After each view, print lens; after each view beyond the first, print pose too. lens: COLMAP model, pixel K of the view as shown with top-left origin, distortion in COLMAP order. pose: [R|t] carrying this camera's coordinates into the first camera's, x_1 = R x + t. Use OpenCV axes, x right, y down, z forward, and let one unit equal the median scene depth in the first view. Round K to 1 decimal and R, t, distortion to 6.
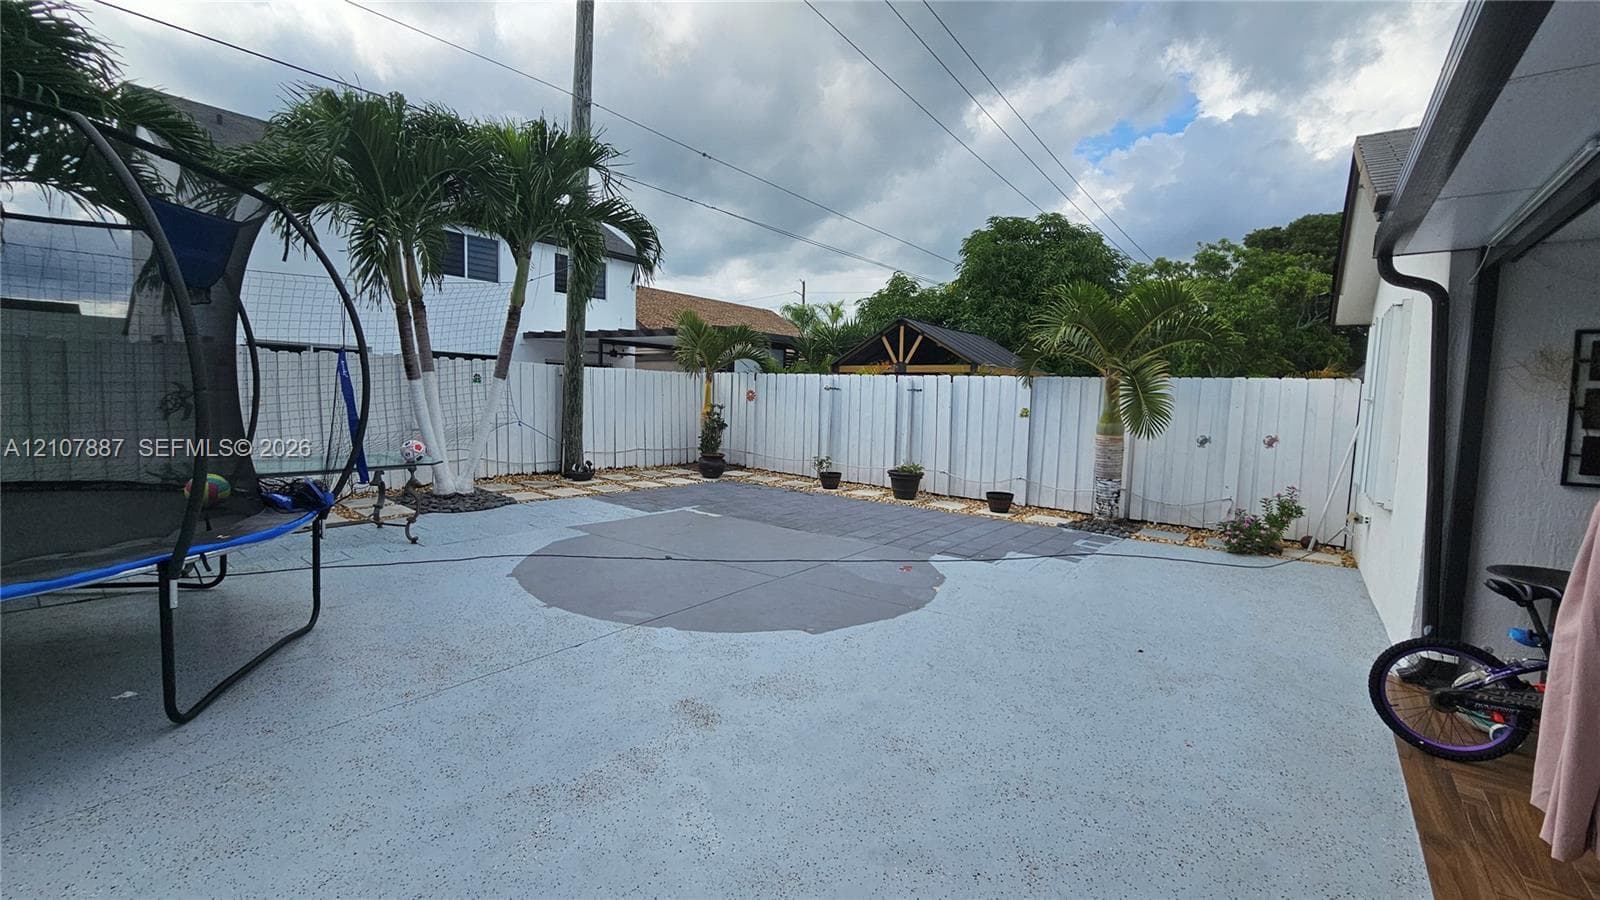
lens RADIAL K [[663.1, 0, 786.4], [0, 663.1, 444.9], [0, 0, 1]] dist [-0.003178, 0.002819]
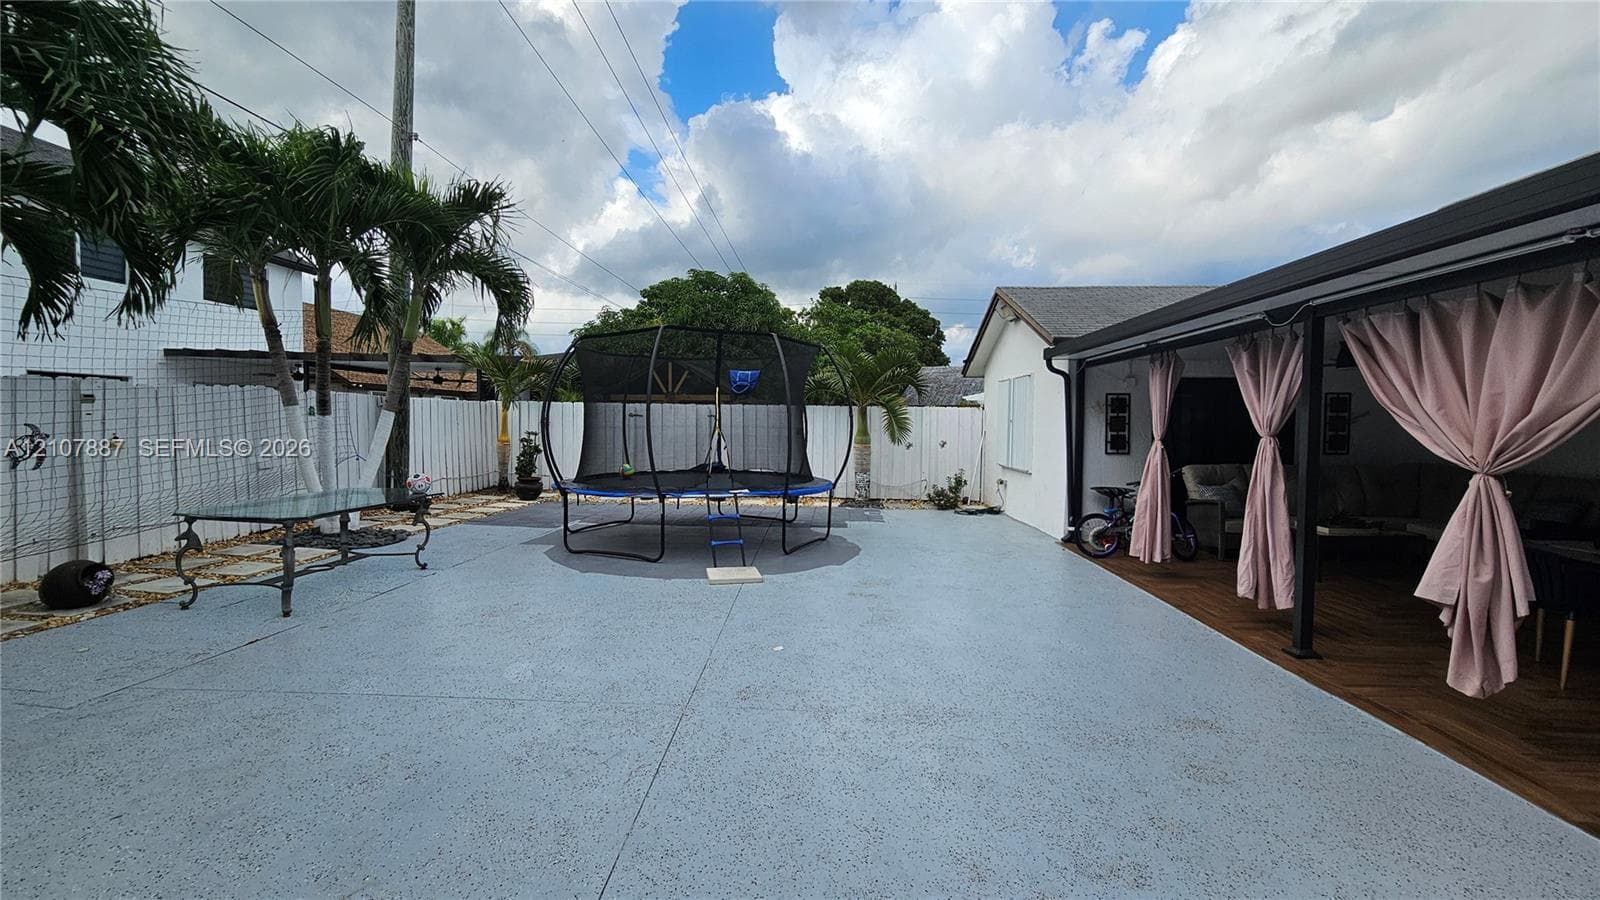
lens RADIAL K [[663.1, 0, 786.4], [0, 663.1, 444.9], [0, 0, 1]] dist [-0.003178, 0.002819]
pose [[0.828974, -0.039932, 0.557859, -0.512932], [0.055765, 0.998379, -0.011400, -0.005524], [-0.556500, 0.040559, 0.829857, -0.174889]]
